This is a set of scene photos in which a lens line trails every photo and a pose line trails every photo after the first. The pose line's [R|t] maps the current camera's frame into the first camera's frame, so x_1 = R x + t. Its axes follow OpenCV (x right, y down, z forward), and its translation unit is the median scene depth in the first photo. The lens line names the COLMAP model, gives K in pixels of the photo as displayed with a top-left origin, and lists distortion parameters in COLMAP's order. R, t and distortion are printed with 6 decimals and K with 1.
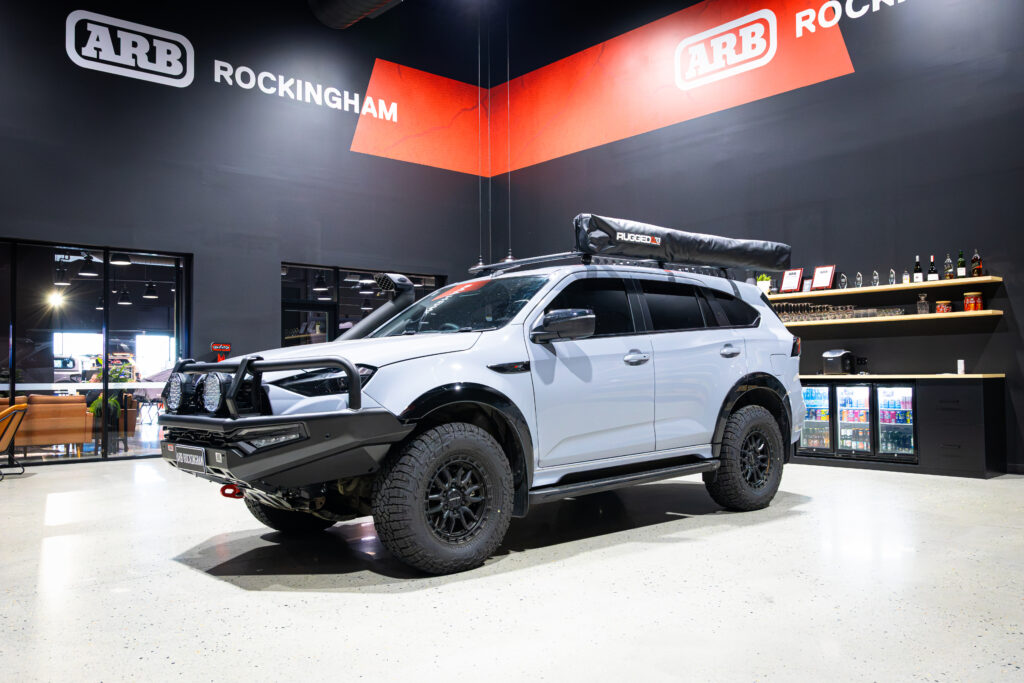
lens RADIAL K [[876.5, 0, 512.0], [0, 876.5, 341.5], [0, 0, 1]] dist [-0.016097, 0.002649]
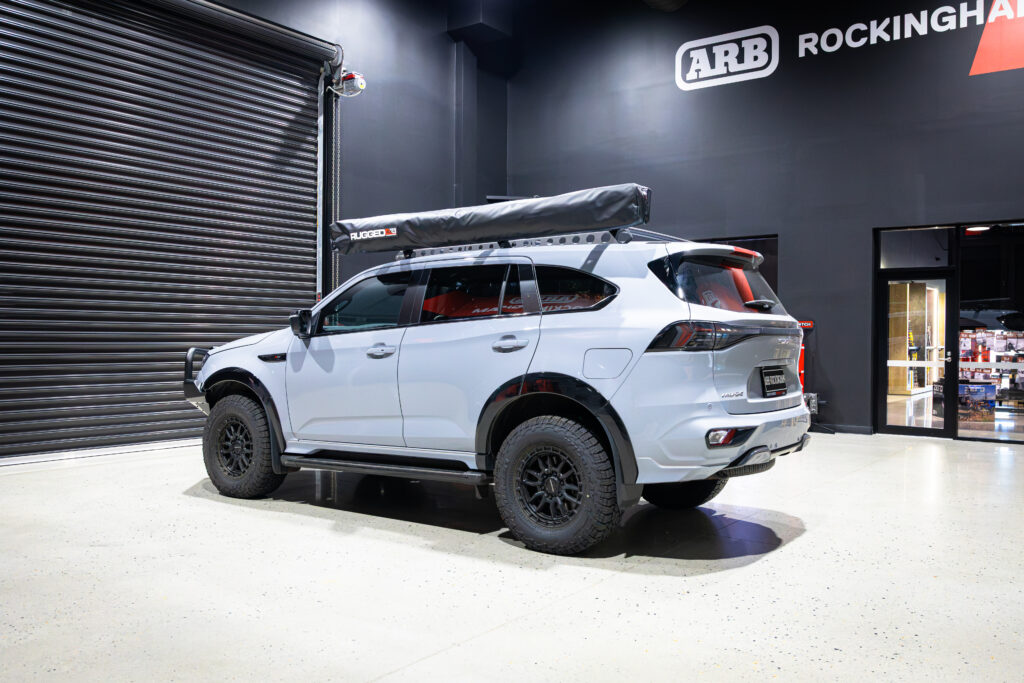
lens RADIAL K [[876.5, 0, 512.0], [0, 876.5, 341.5], [0, 0, 1]] dist [-0.016097, 0.002649]
pose [[0.199296, 0.015131, -0.979822, 1.227933], [0.030963, 0.999284, 0.021730, -0.010542], [0.979450, -0.034669, 0.198685, 0.996547]]
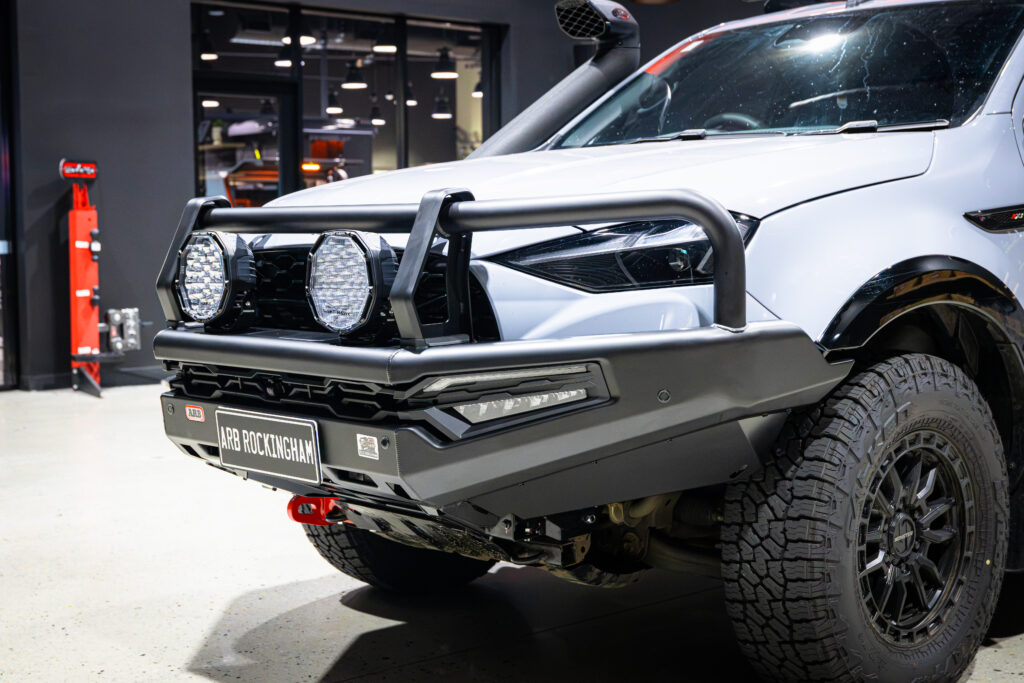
lens RADIAL K [[1589.1, 0, 512.0], [0, 1589.1, 341.5], [0, 0, 1]] dist [0.000560, -0.001701]
pose [[0.999899, -0.000637, 0.014217, -0.224625], [-0.000976, 0.993577, 0.113155, 0.002763], [-0.014197, -0.113157, 0.993476, 0.230364]]
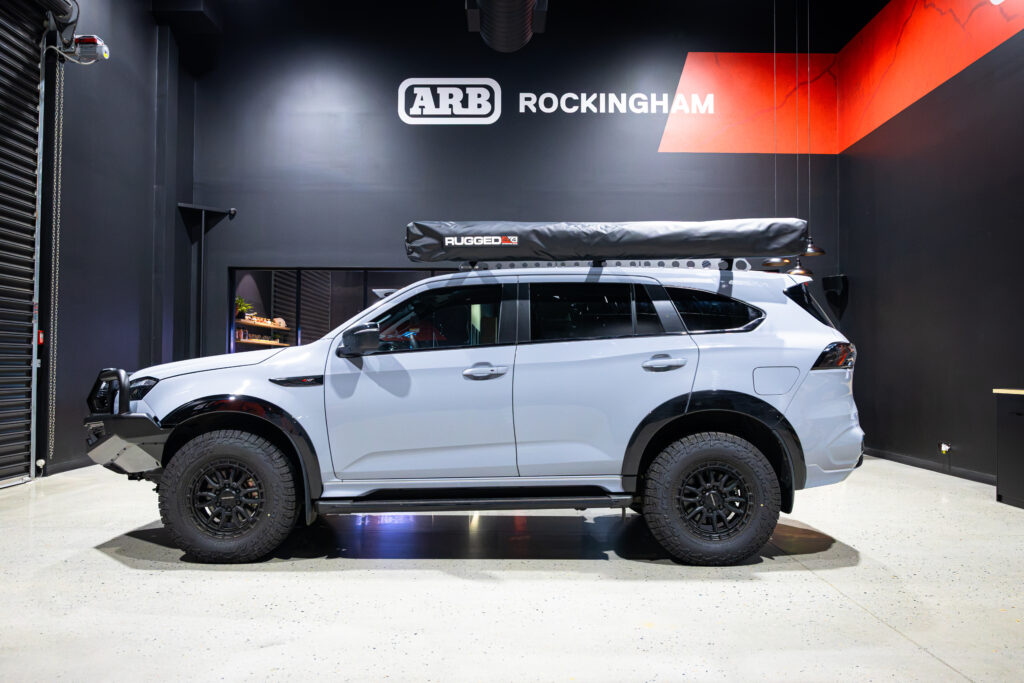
lens RADIAL K [[843.2, 0, 496.0], [0, 843.2, 342.8], [0, 0, 1]] dist [-0.017309, 0.003857]
pose [[0.735323, -0.006320, -0.677688, 0.783555], [0.013481, 0.999895, 0.005303, -0.016809], [0.677583, -0.013035, 0.735331, 0.382671]]
